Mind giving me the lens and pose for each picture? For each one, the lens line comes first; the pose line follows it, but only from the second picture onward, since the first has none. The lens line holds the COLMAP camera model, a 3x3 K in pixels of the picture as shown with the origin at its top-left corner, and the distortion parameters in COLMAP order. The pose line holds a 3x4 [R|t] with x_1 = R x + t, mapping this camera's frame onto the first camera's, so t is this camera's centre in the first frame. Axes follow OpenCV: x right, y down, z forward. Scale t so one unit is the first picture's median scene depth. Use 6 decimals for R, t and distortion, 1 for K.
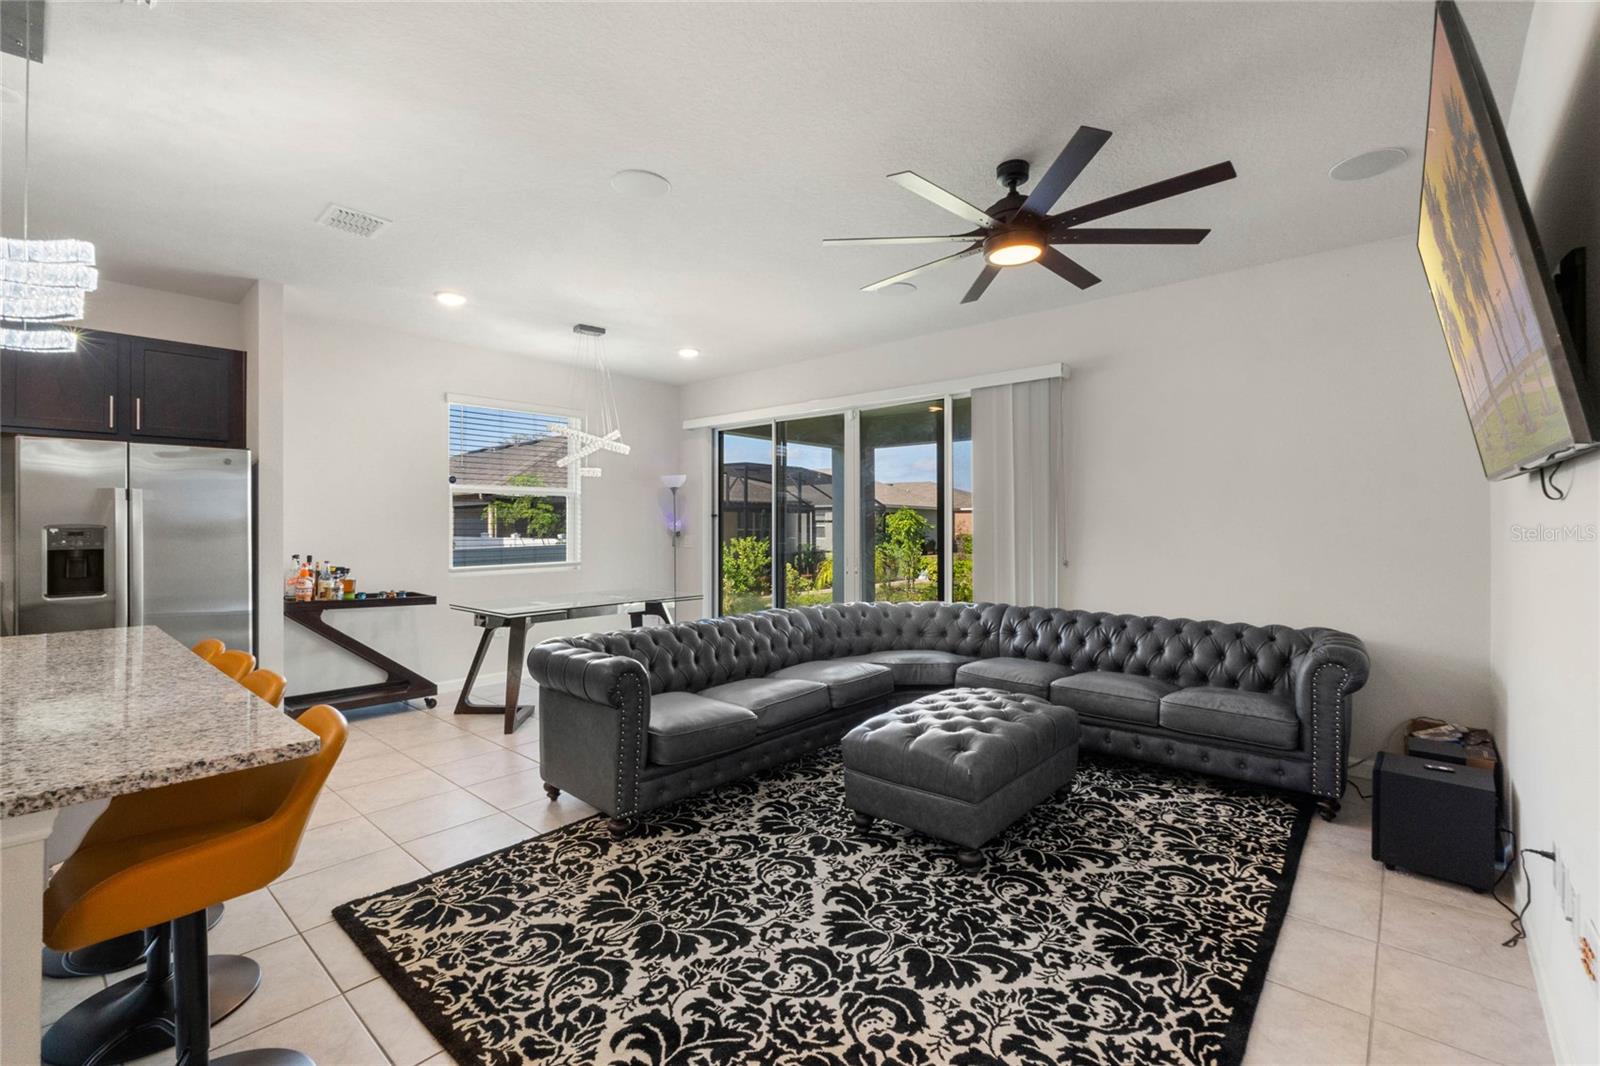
lens RADIAL K [[697.4, 0, 806.3], [0, 697.4, 512.9], [0, 0, 1]] dist [-0.009527, -0.000115]
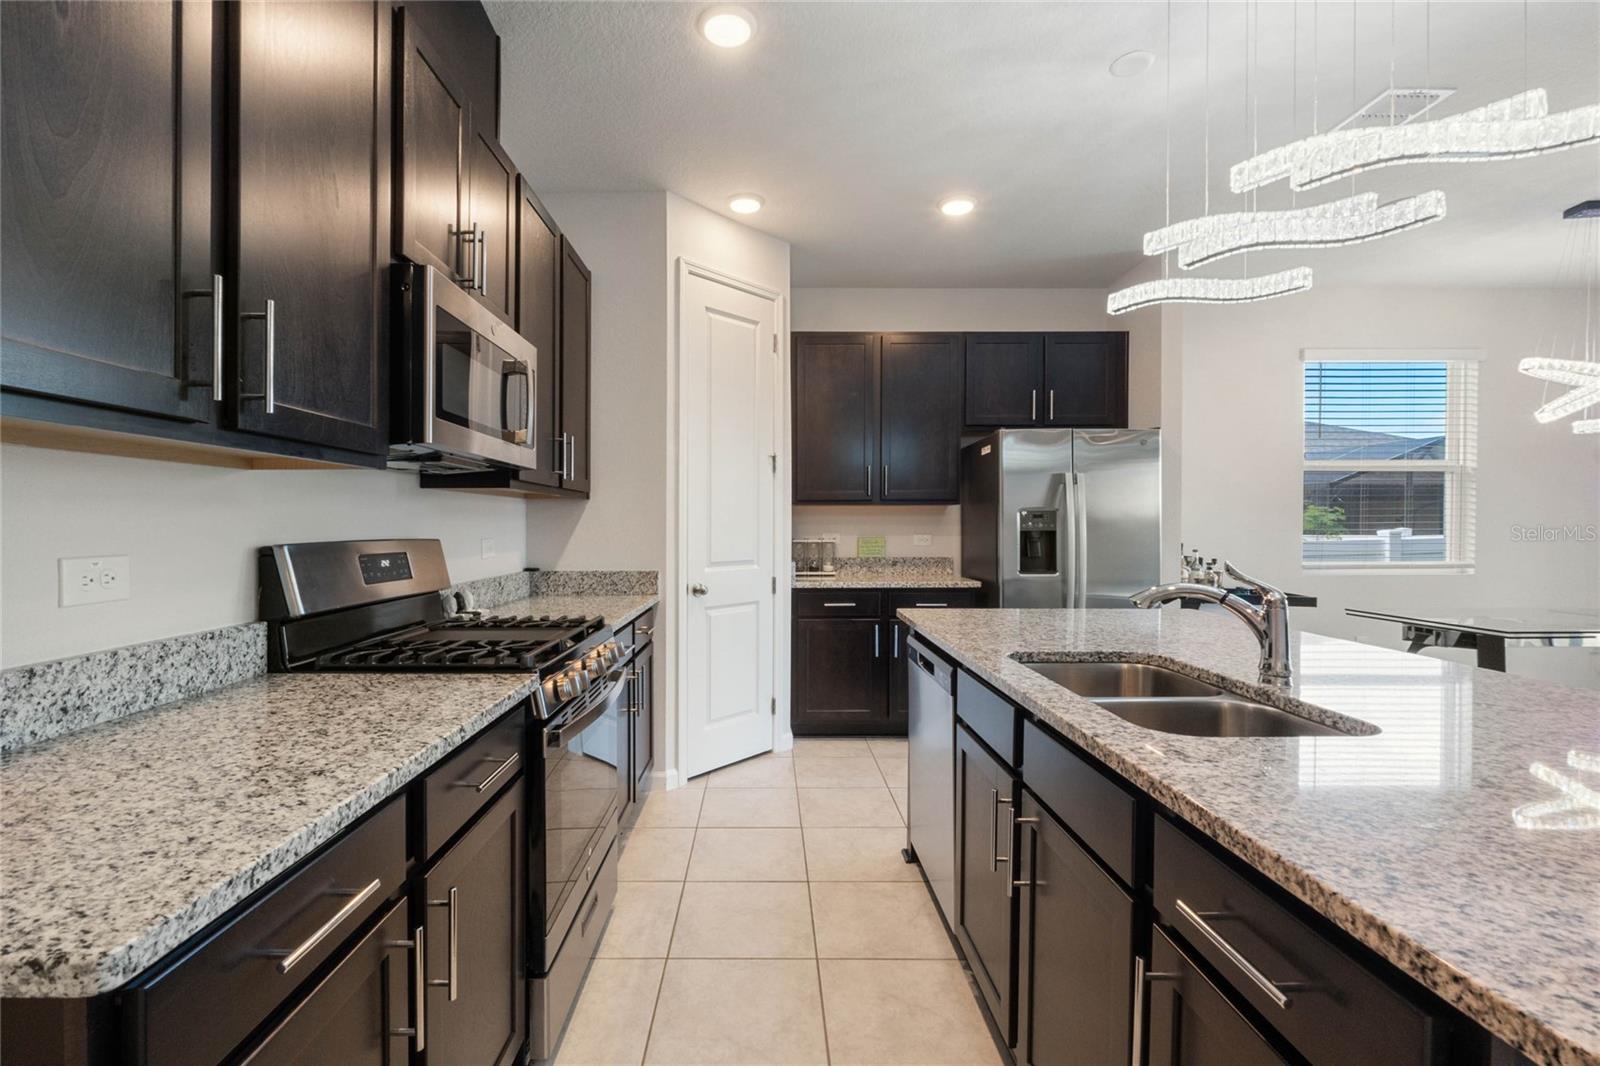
lens RADIAL K [[709.9, 0, 764.0], [0, 709.9, 536.6], [0, 0, 1]] dist [-0.019885, -0.000333]
pose [[0.656365, 0.016785, -0.754257, -0.752214], [0.013215, 0.999343, 0.033738, 0.028586], [0.754328, -0.032112, 0.655712, -0.085436]]
